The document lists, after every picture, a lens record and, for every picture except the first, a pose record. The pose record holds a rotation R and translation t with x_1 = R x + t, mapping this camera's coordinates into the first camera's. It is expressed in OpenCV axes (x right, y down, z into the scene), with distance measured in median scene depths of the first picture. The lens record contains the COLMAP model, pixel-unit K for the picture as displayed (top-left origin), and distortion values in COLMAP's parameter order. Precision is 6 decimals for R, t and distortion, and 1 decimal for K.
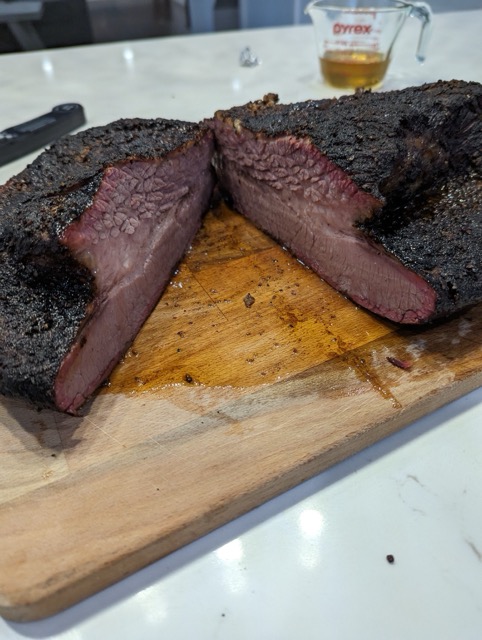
lens RADIAL K [[482.4, 0, 242.8], [0, 482.4, 320.2], [0, 0, 1]] dist [-0.007617, -0.001897]
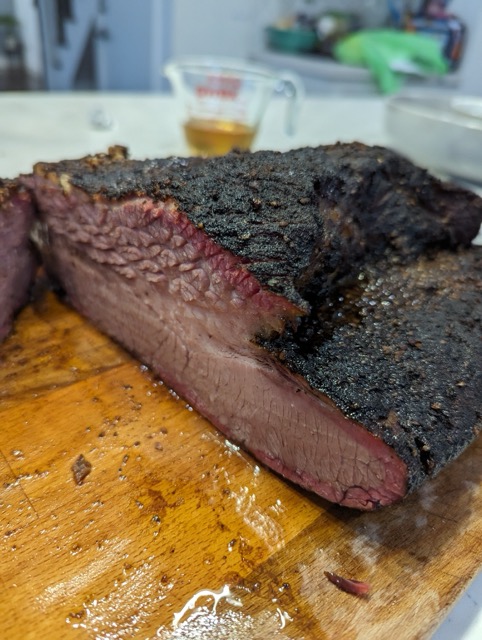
lens RADIAL K [[482.4, 0, 240.9], [0, 482.4, 319.3], [0, 0, 1]] dist [-0.007617, -0.001897]
pose [[0.964664, -0.021595, 0.262597, 0.052607], [0.059528, 0.988729, -0.137370, -0.132986], [-0.256671, 0.148148, 0.955077, 0.390932]]
